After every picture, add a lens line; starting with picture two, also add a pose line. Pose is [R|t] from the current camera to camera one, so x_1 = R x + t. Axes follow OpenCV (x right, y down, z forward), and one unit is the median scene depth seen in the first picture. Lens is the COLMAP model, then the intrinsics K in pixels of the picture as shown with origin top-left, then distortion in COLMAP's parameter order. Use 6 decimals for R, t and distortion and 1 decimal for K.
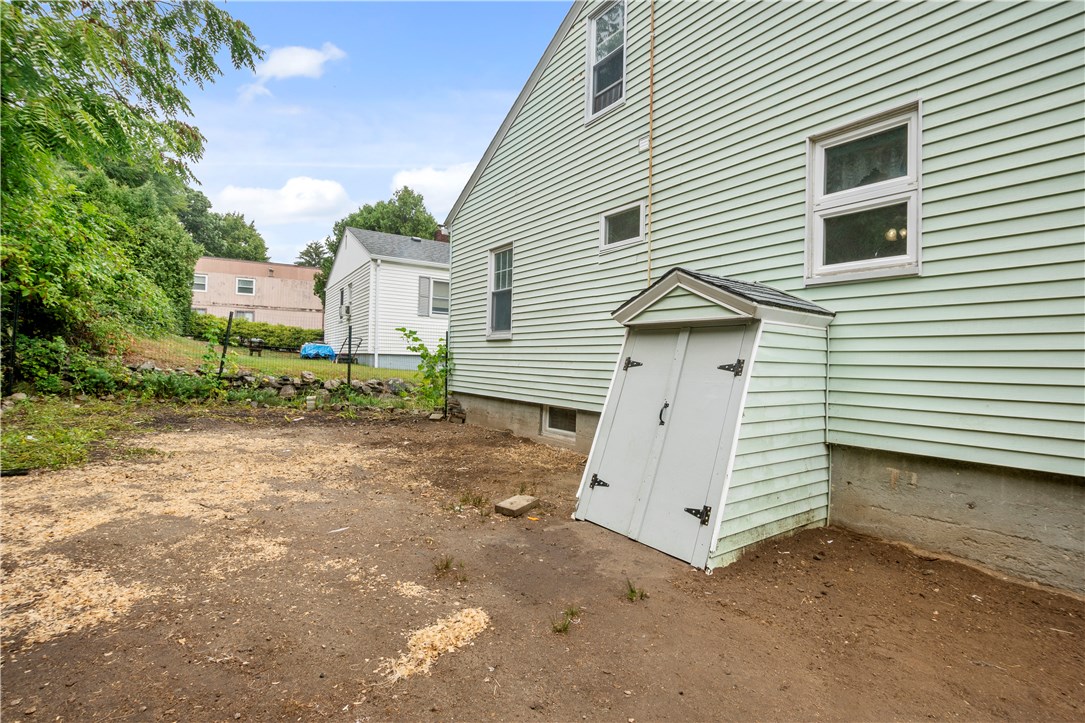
lens RADIAL K [[490.3, 0, 539.8], [0, 490.3, 355.5], [0, 0, 1]] dist [-0.017516, 0.000140]
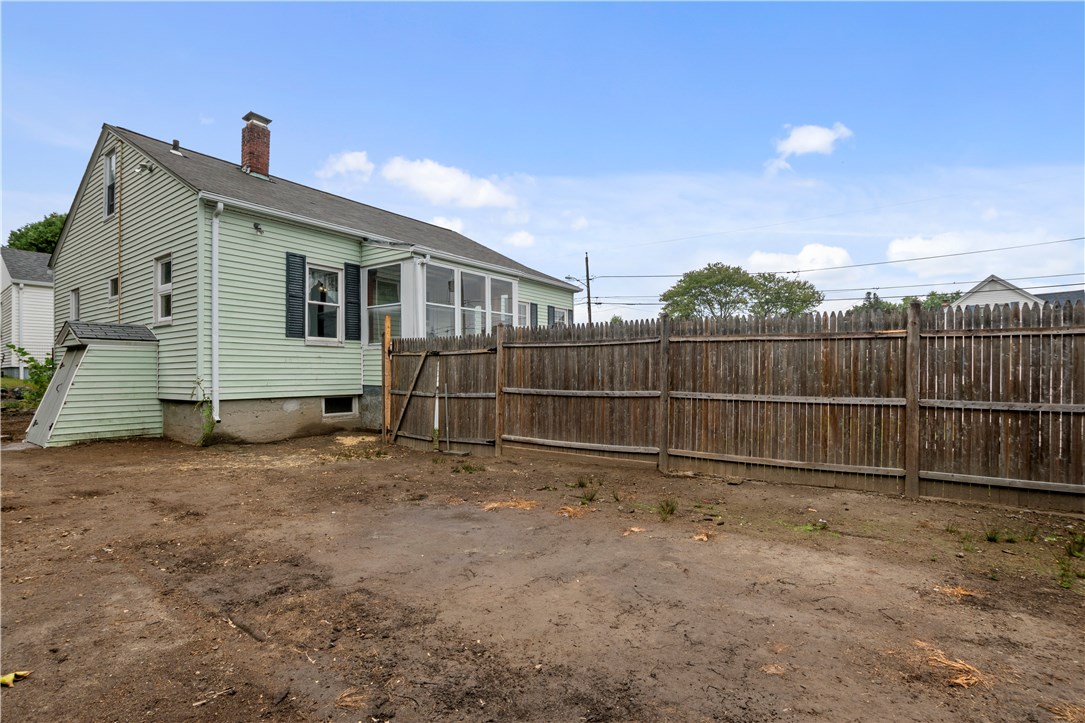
lens RADIAL K [[506.2, 0, 540.0], [0, 506.2, 364.2], [0, 0, 1]] dist [-0.024727, 0.001370]
pose [[0.939456, -0.027100, 0.341596, 0.710347], [0.026696, 0.999626, 0.005884, 0.027549], [-0.341627, 0.003591, 0.939829, -0.848671]]
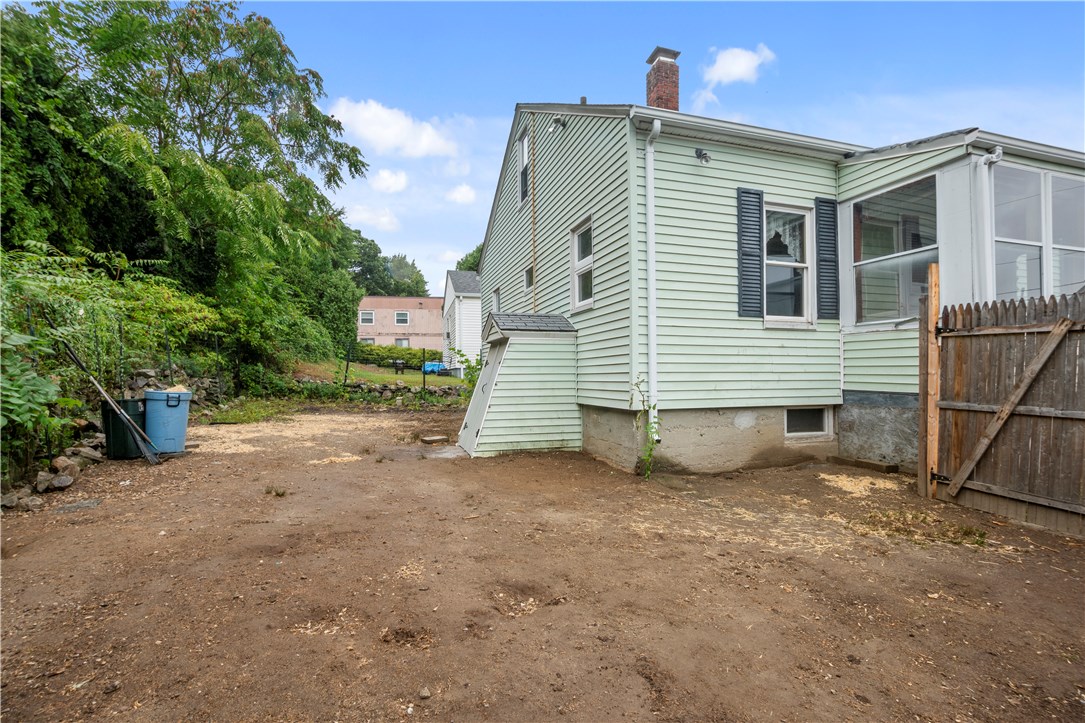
lens RADIAL K [[506.2, 0, 540.0], [0, 506.2, 364.2], [0, 0, 1]] dist [-0.024727, 0.001370]
pose [[0.949263, -0.039125, -0.312040, 0.509740], [0.035443, 0.999219, -0.017464, 0.031621], [0.312480, 0.005518, 0.949908, -0.390625]]
